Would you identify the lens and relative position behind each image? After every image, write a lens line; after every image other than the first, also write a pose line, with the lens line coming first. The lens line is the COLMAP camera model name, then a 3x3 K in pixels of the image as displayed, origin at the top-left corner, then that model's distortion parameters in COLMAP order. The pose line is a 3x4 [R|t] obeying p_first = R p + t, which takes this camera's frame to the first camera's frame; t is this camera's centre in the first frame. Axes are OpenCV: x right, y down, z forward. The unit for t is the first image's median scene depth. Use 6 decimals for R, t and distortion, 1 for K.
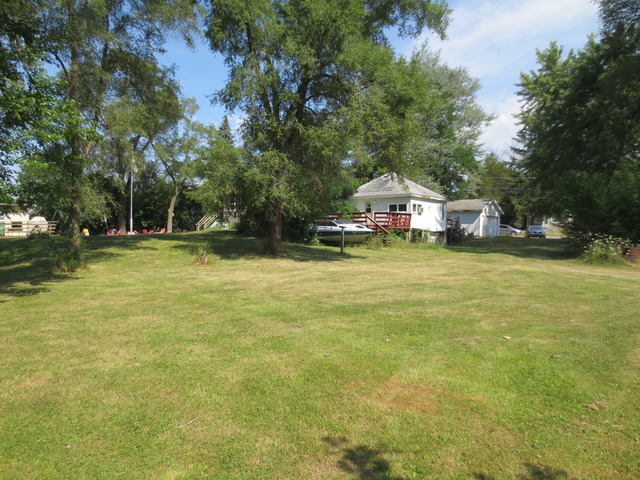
lens RADIAL K [[444.2, 0, 317.7], [0, 444.2, 240.8], [0, 0, 1]] dist [-0.027406, 0.001448]
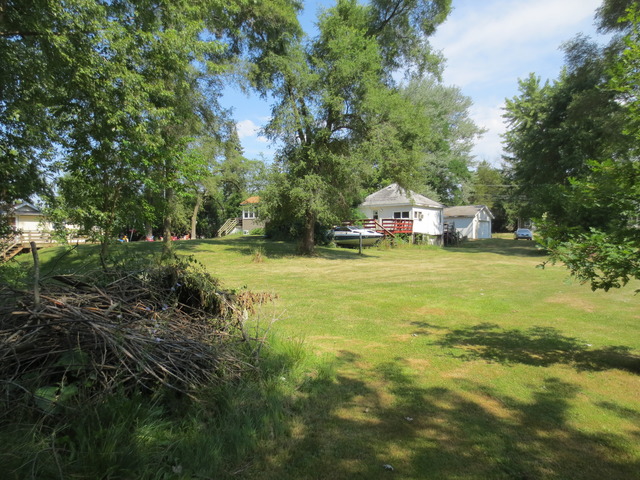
lens RADIAL K [[444.2, 0, 320.5], [0, 444.2, 241.4], [0, 0, 1]] dist [-0.027406, 0.001448]
pose [[0.999833, -0.010792, 0.014735, -0.057416], [0.010928, 0.999899, -0.009126, 0.003632], [-0.014635, 0.009285, 0.999850, -0.181919]]
